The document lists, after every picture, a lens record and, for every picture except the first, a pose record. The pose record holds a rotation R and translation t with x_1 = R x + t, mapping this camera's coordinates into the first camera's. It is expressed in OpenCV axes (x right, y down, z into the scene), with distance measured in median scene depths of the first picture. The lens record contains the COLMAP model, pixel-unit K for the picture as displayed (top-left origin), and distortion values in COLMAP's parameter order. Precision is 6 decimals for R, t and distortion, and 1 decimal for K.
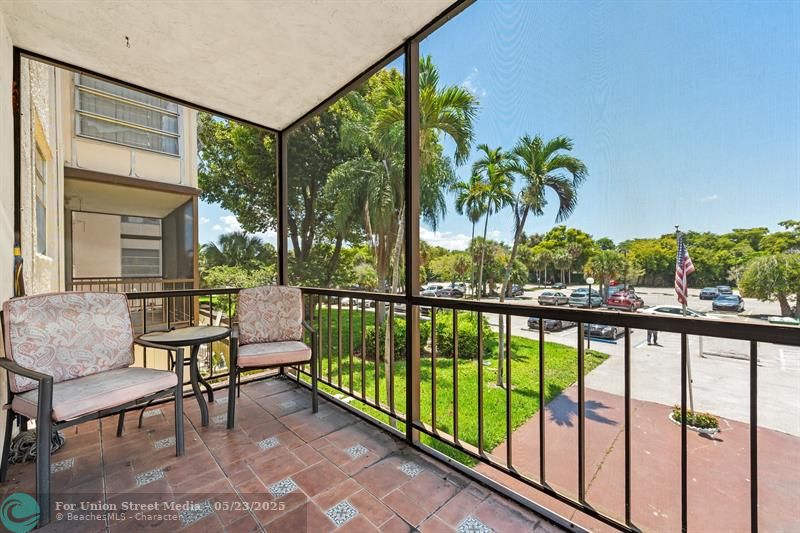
lens RADIAL K [[310.3, 0, 396.6], [0, 310.3, 269.6], [0, 0, 1]] dist [0.002885, 0.000137]
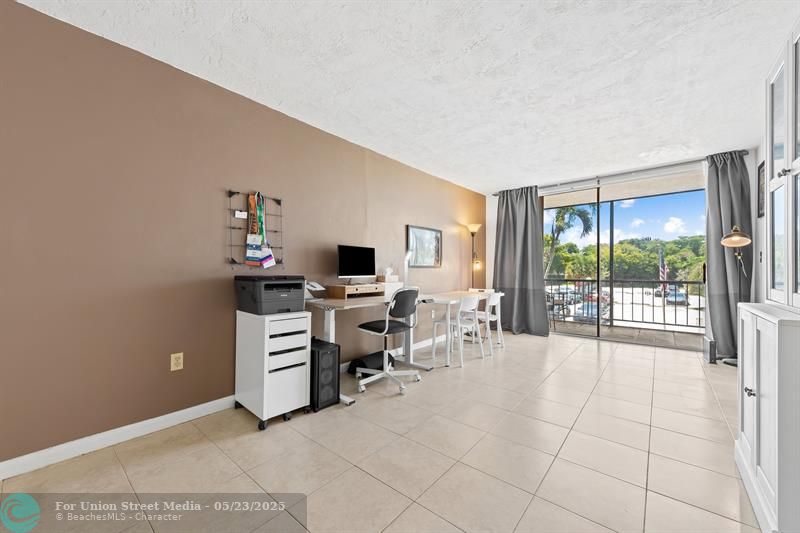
lens RADIAL K [[304.0, 0, 397.2], [0, 304.0, 271.0], [0, 0, 1]] dist [0.008640, -0.000044]
pose [[0.996415, 0.006247, 0.084365, -0.147993], [-0.006536, 0.999974, 0.003152, -0.001175], [-0.084343, -0.003692, 0.996430, -0.118372]]
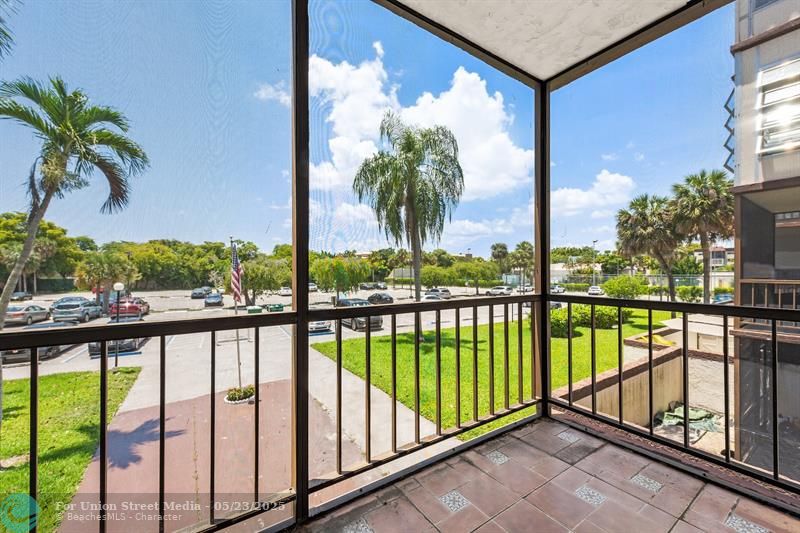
lens RADIAL K [[310.3, 0, 396.6], [0, 310.3, 269.6], [0, 0, 1]] dist [0.002885, 0.000137]
pose [[0.181567, 0.012139, 0.983304, -0.036973], [0.000787, 0.999922, -0.012490, 0.000118], [-0.983378, 0.003041, 0.181544, 0.040175]]
